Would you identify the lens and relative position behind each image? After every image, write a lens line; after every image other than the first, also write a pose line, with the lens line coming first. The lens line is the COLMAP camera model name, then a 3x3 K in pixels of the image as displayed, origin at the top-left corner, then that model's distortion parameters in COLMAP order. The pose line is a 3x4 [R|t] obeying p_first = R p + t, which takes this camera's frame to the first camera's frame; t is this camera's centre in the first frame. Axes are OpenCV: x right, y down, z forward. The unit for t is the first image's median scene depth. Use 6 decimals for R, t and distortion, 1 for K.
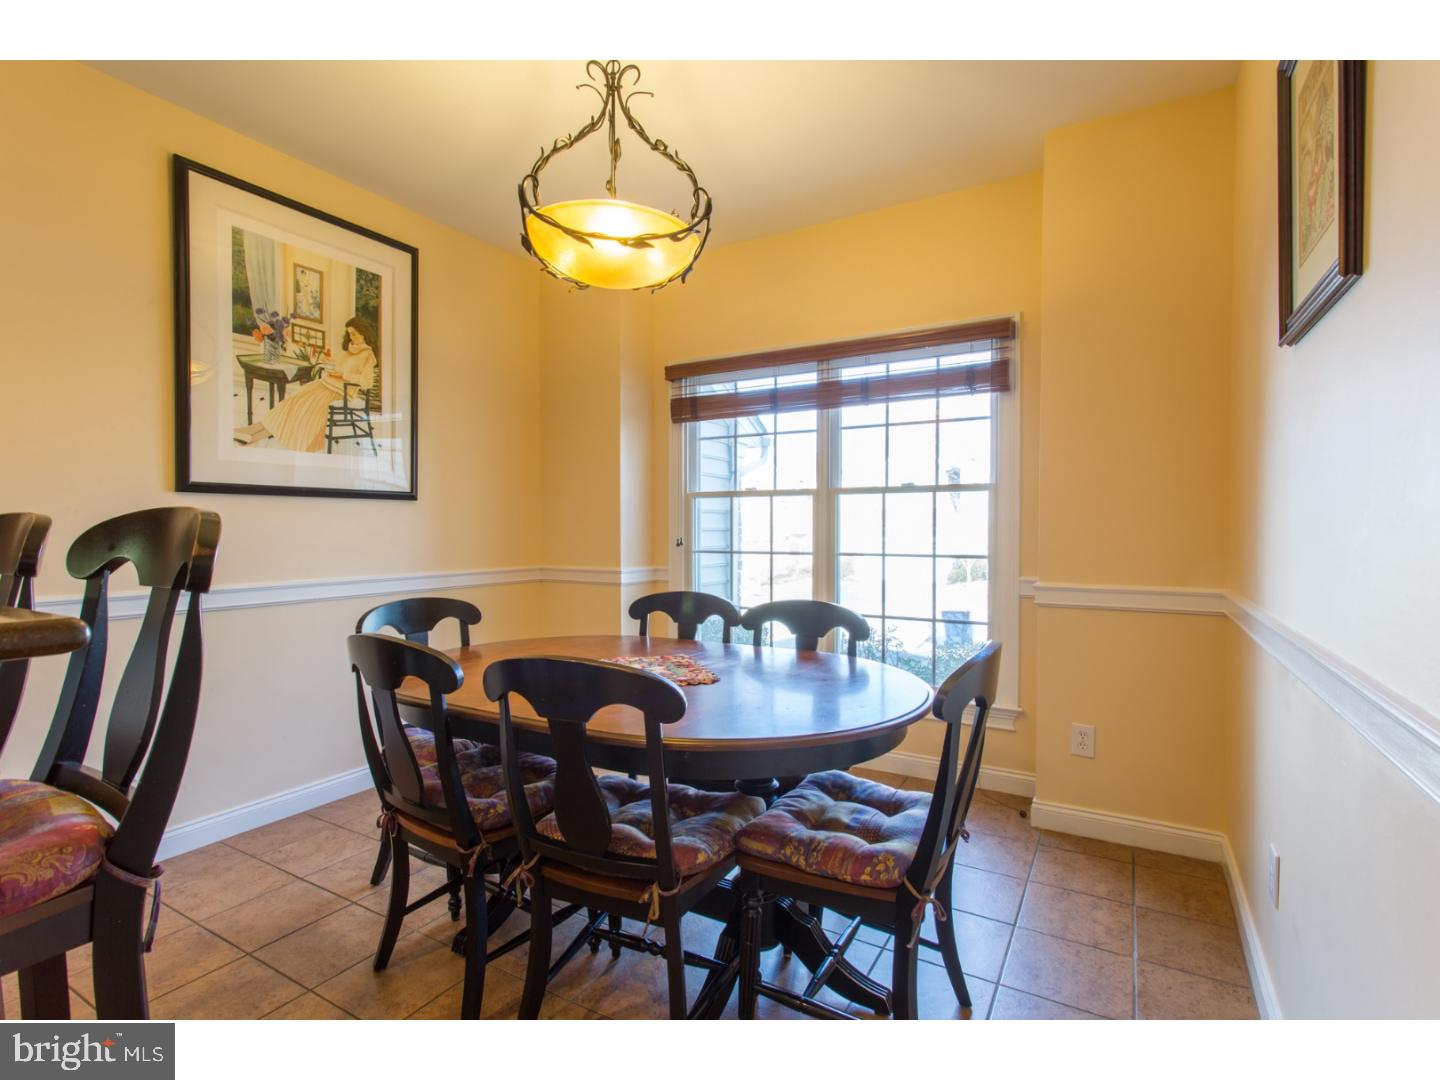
lens RADIAL K [[693.7, 0, 720.6], [0, 693.7, 535.8], [0, 0, 1]] dist [0.004409, 0.001214]
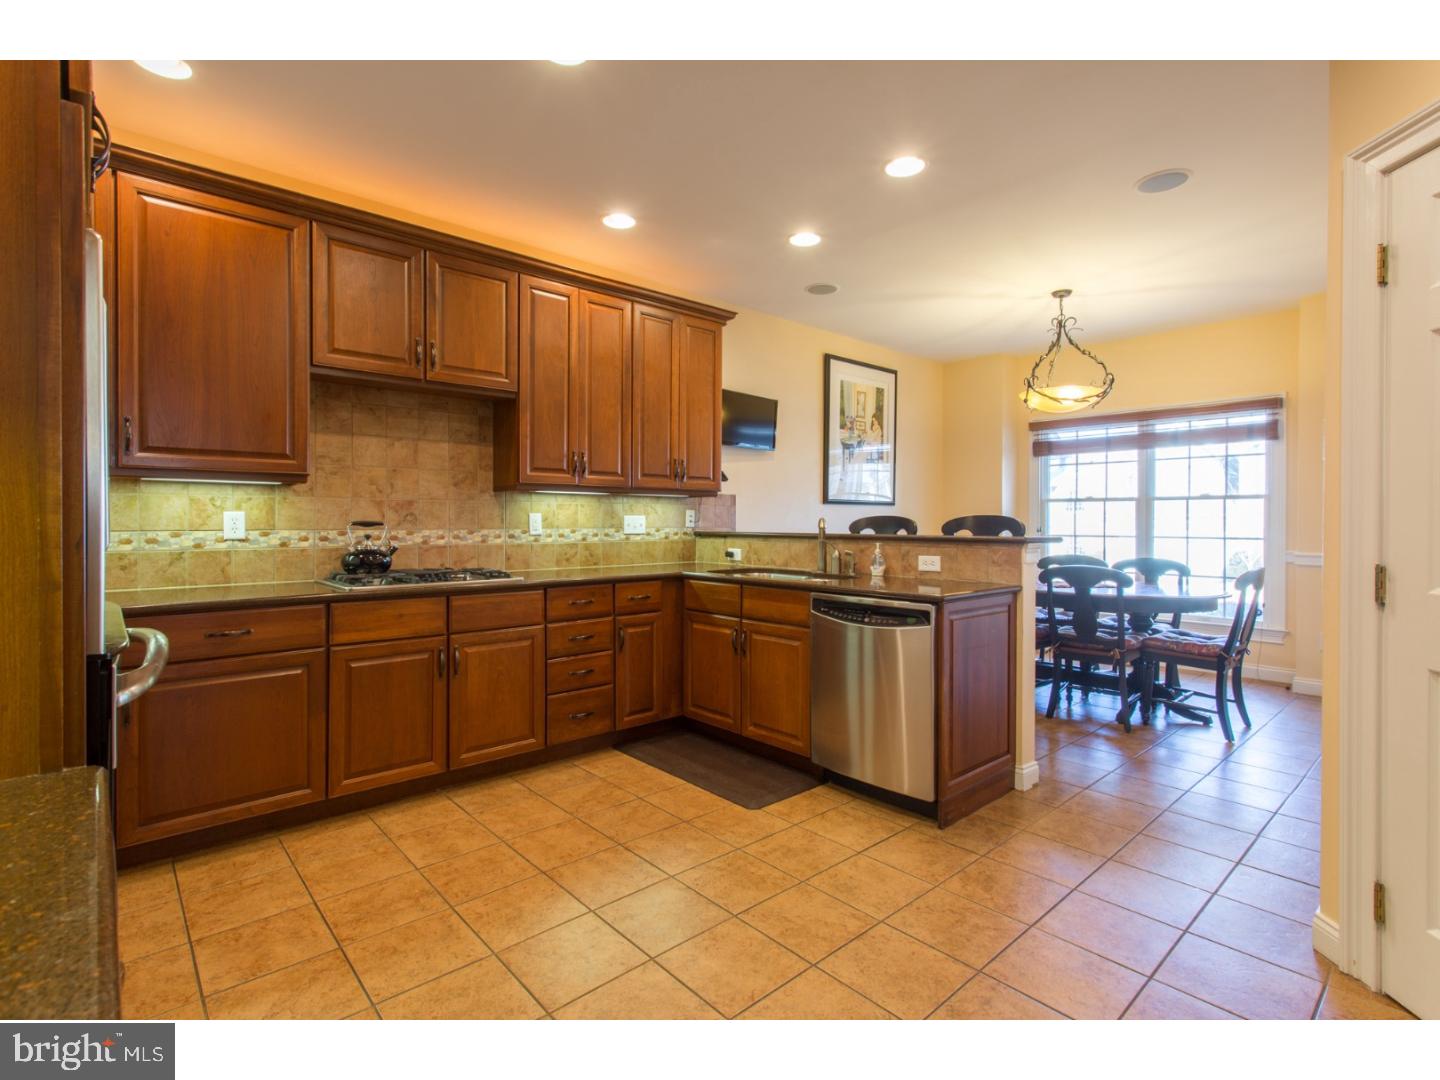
lens RADIAL K [[693.7, 0, 709.8], [0, 693.7, 517.3], [0, 0, 1]] dist [0.004409, 0.001214]
pose [[0.950850, 0.004409, -0.309621, -0.358168], [-0.009222, 0.999858, -0.014084, 0.013305], [0.309515, 0.016247, 0.950756, -0.991997]]
